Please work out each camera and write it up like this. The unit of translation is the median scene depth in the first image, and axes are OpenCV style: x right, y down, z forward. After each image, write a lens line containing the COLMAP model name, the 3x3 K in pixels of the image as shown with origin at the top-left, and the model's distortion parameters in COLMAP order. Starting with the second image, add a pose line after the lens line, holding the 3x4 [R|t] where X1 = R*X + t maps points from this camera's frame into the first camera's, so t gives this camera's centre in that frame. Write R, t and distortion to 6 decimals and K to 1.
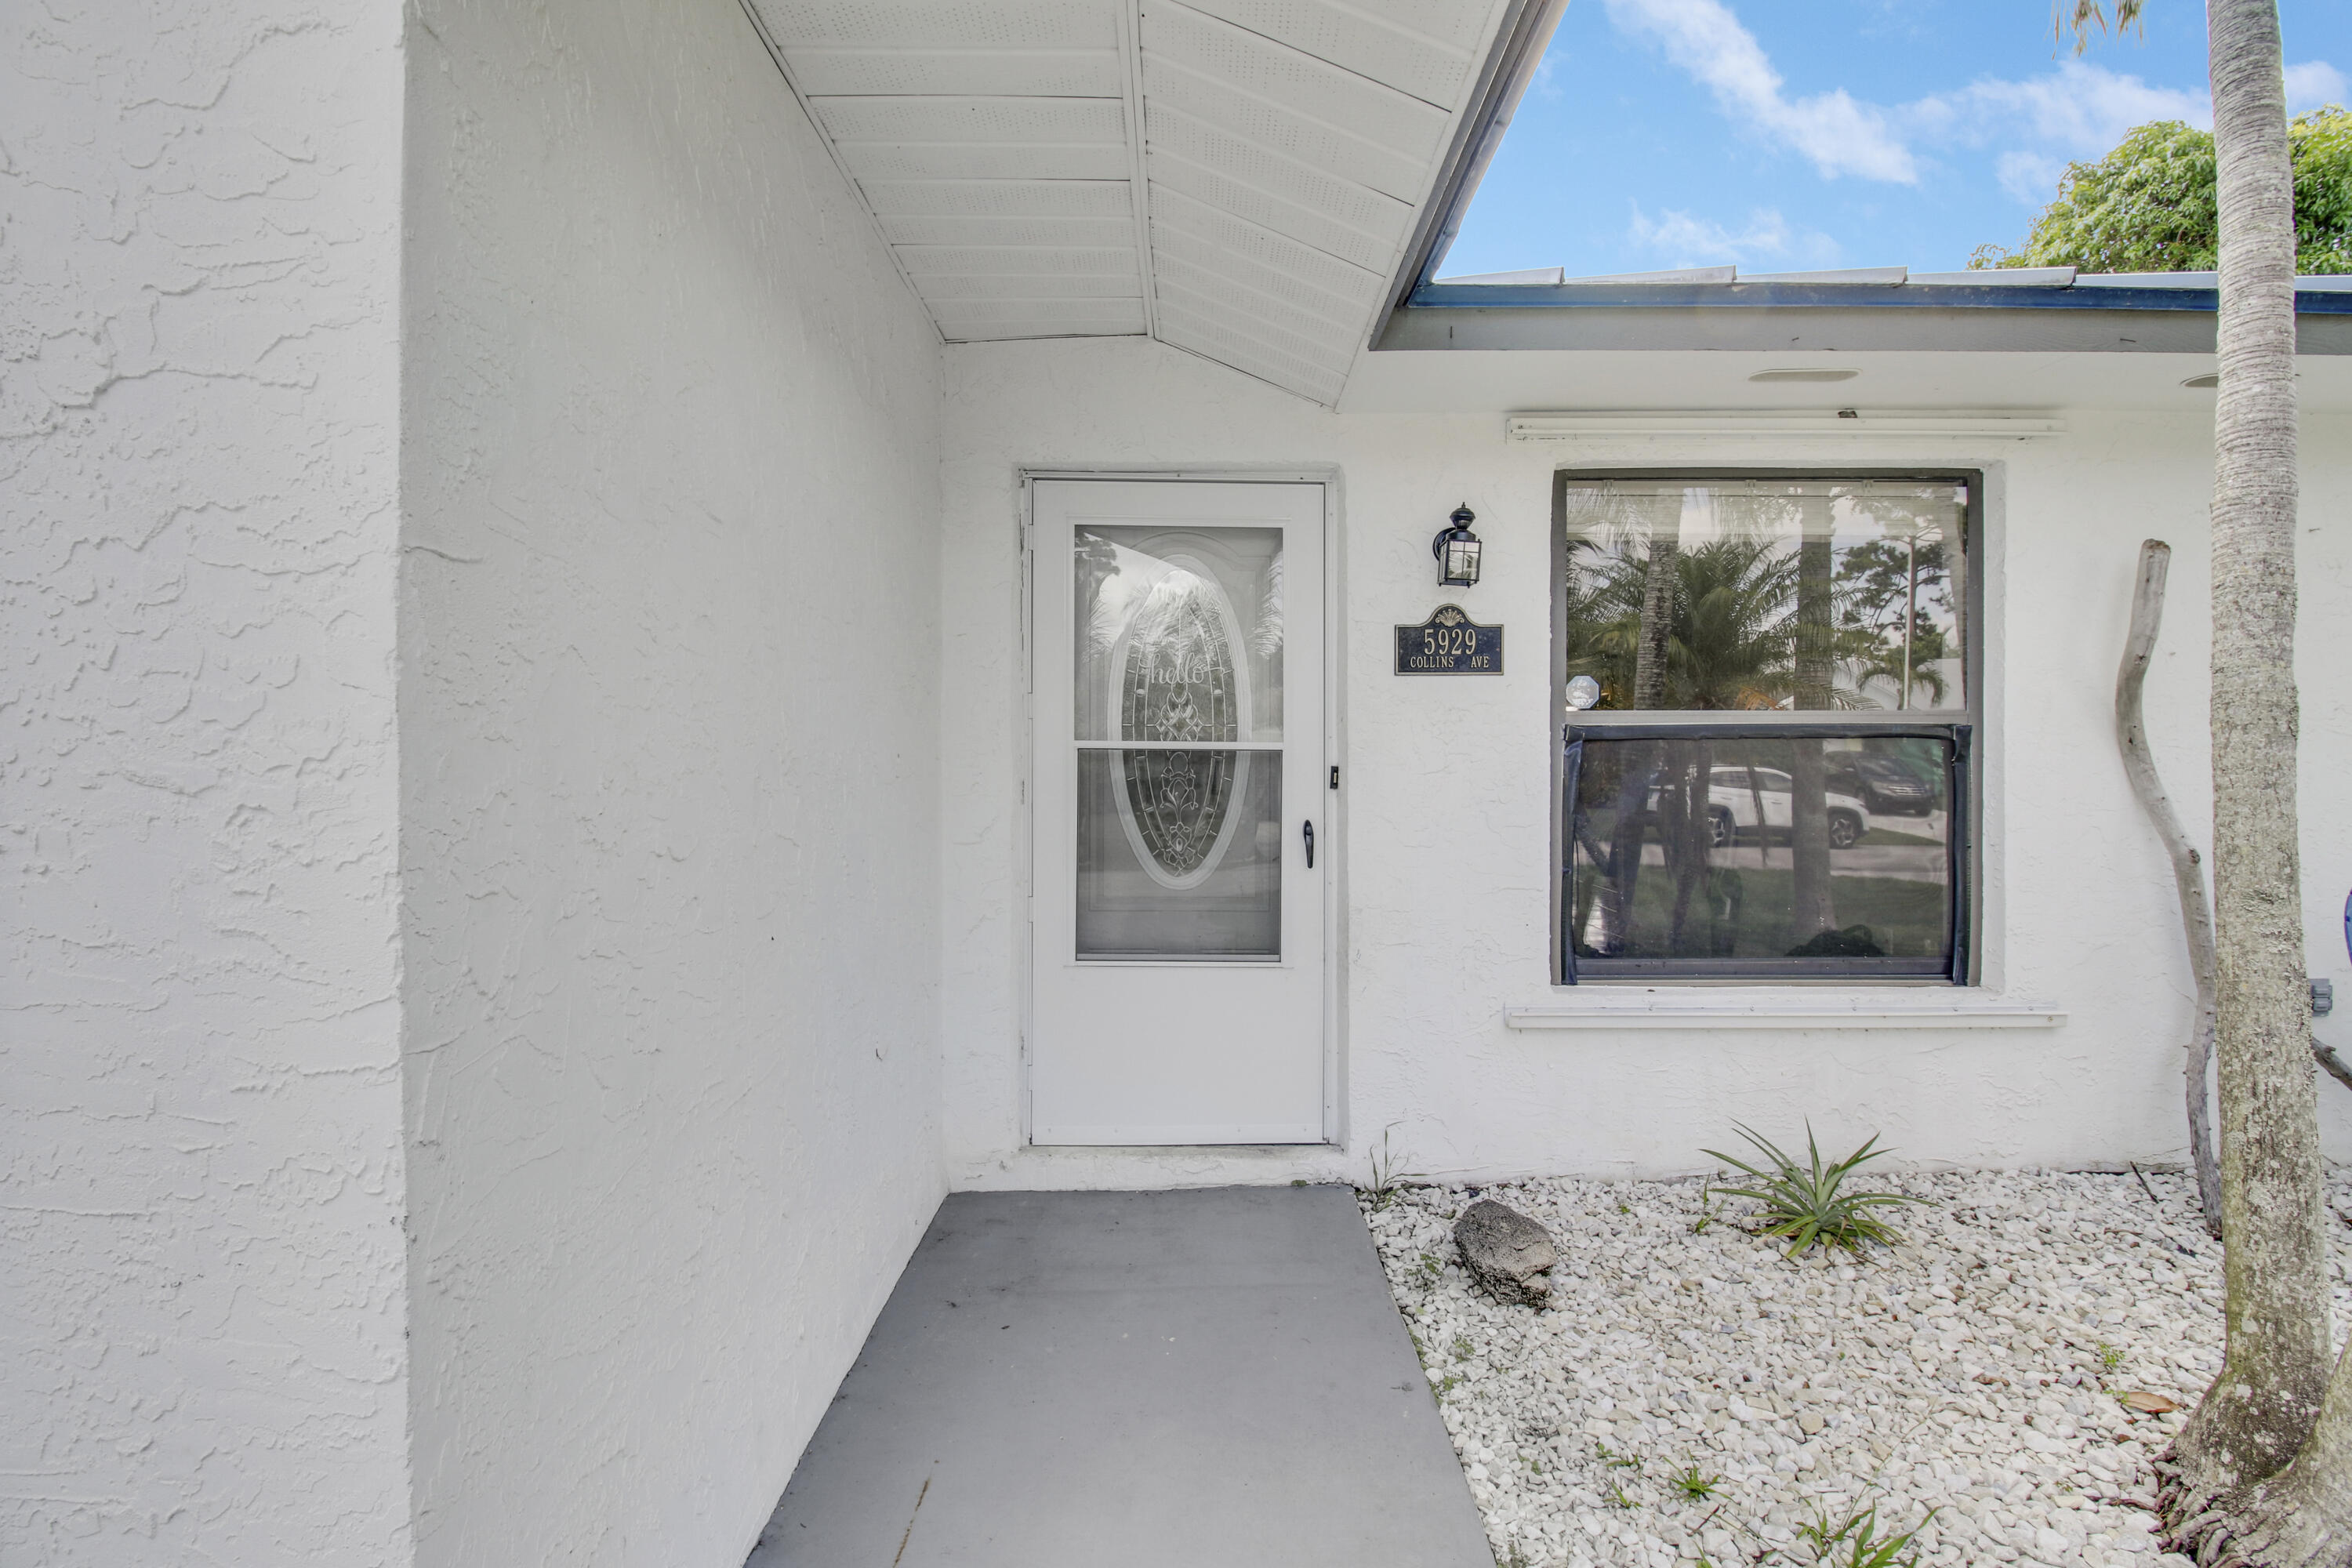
lens RADIAL K [[1099.1, 0, 1183.1], [0, 1099.1, 761.6], [0, 0, 1]] dist [0.000177, -0.013685]
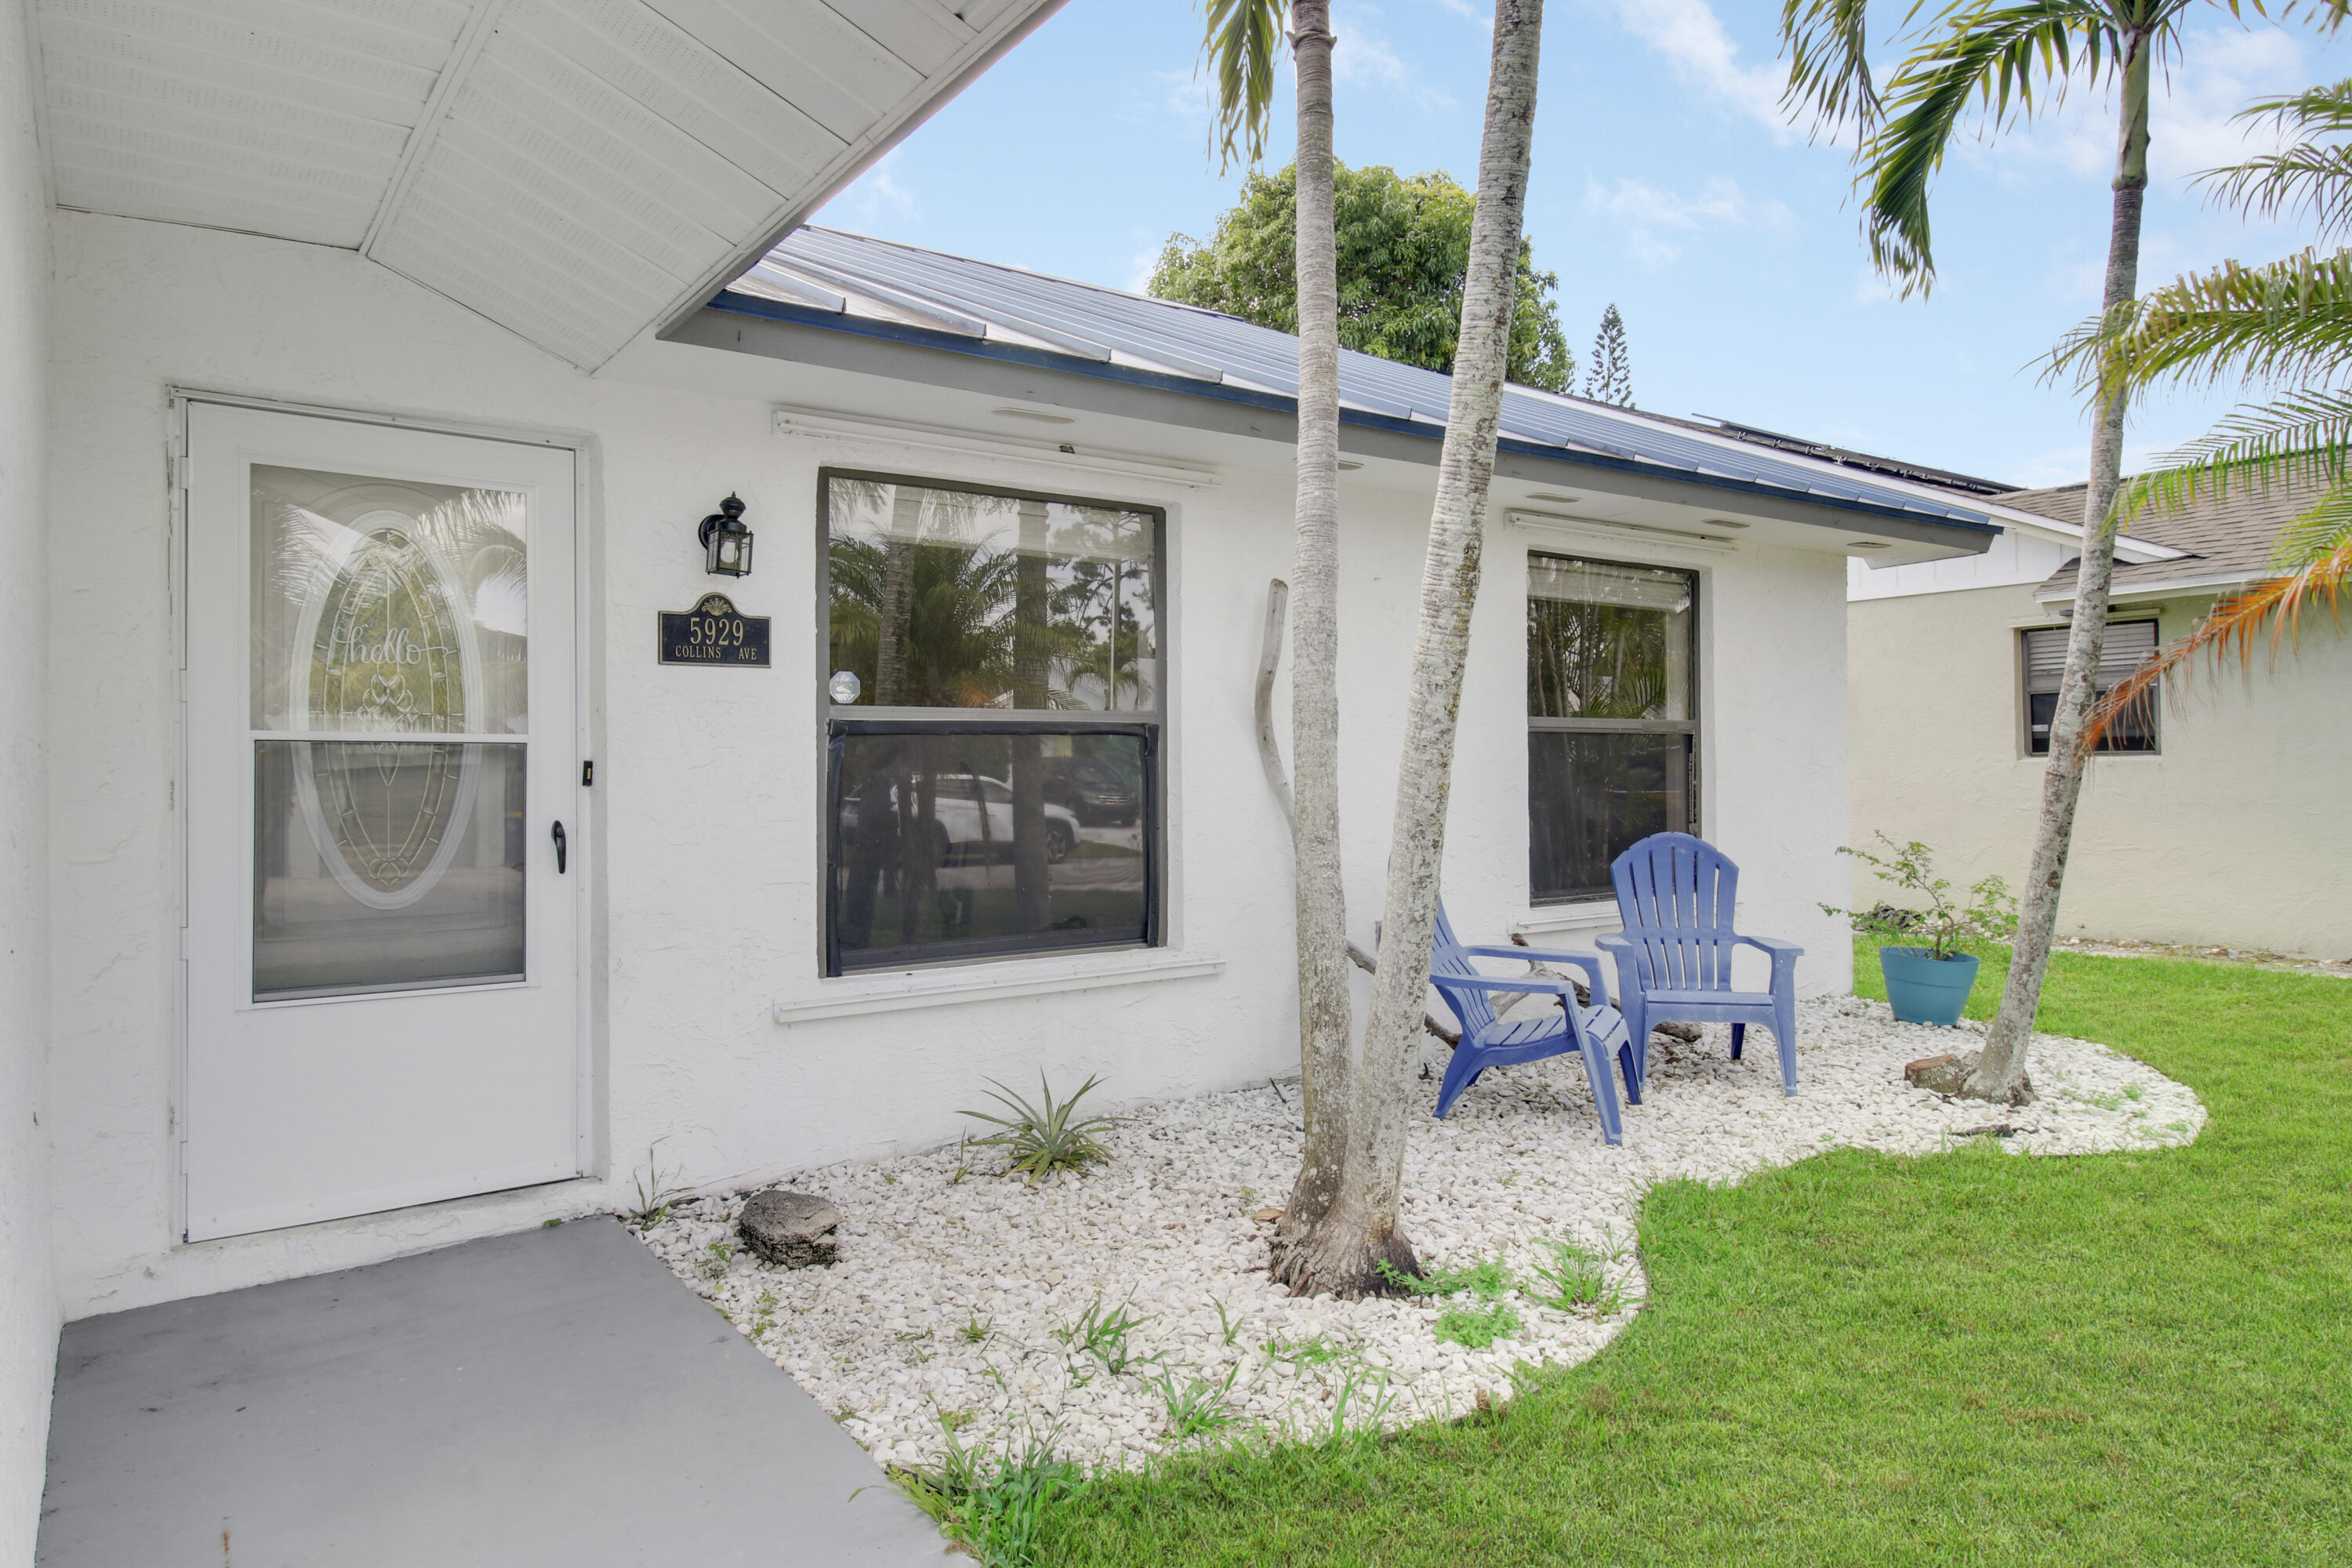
lens RADIAL K [[1430.0, 0, 1176.0], [0, 1430.0, 784.0], [0, 0, 1]] dist [0.001216, -0.000085]
pose [[0.809581, -0.012726, 0.586870, -0.176381], [0.007556, 0.999908, 0.011260, 0.014710], [-0.586960, -0.004681, 0.809603, -0.268685]]
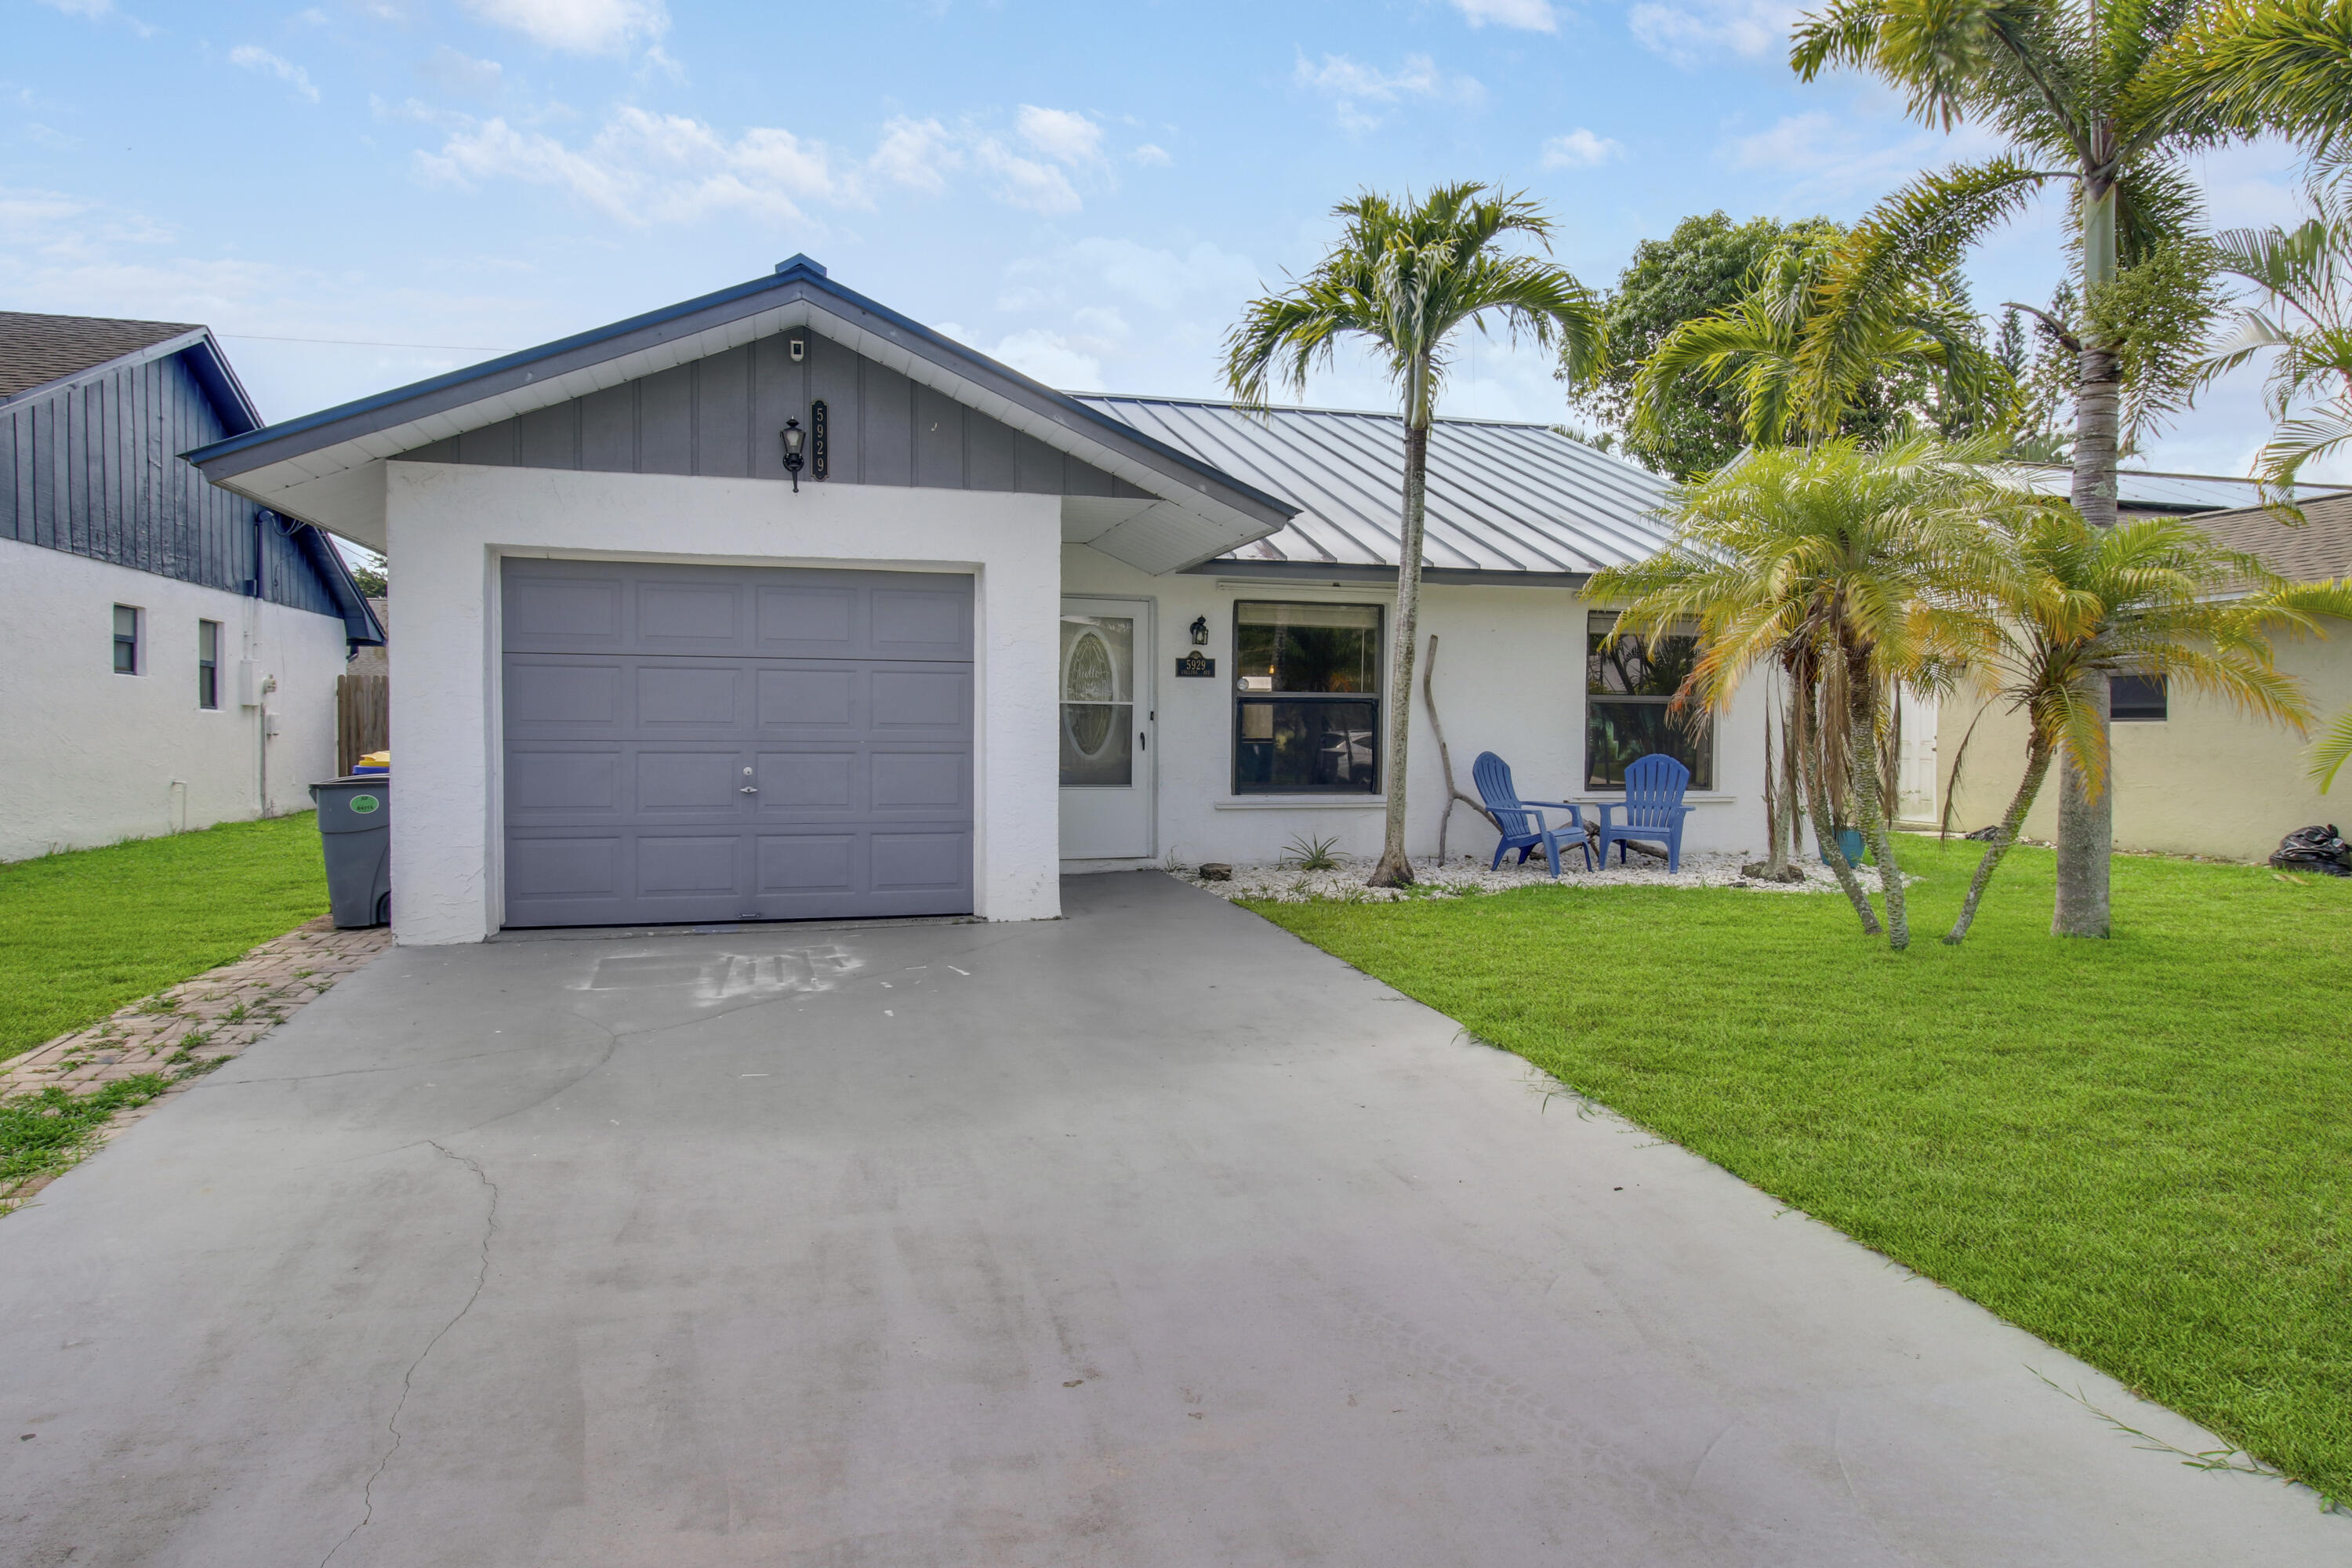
lens RADIAL K [[1325.8, 0, 1205.6], [0, 1325.8, 774.2], [0, 0, 1]] dist [-0.001580, -0.000270]
pose [[0.955788, -0.007405, 0.293965, -0.699967], [-0.001559, 0.999541, 0.030245, 0.060636], [-0.294054, -0.029366, 0.955338, -2.140973]]
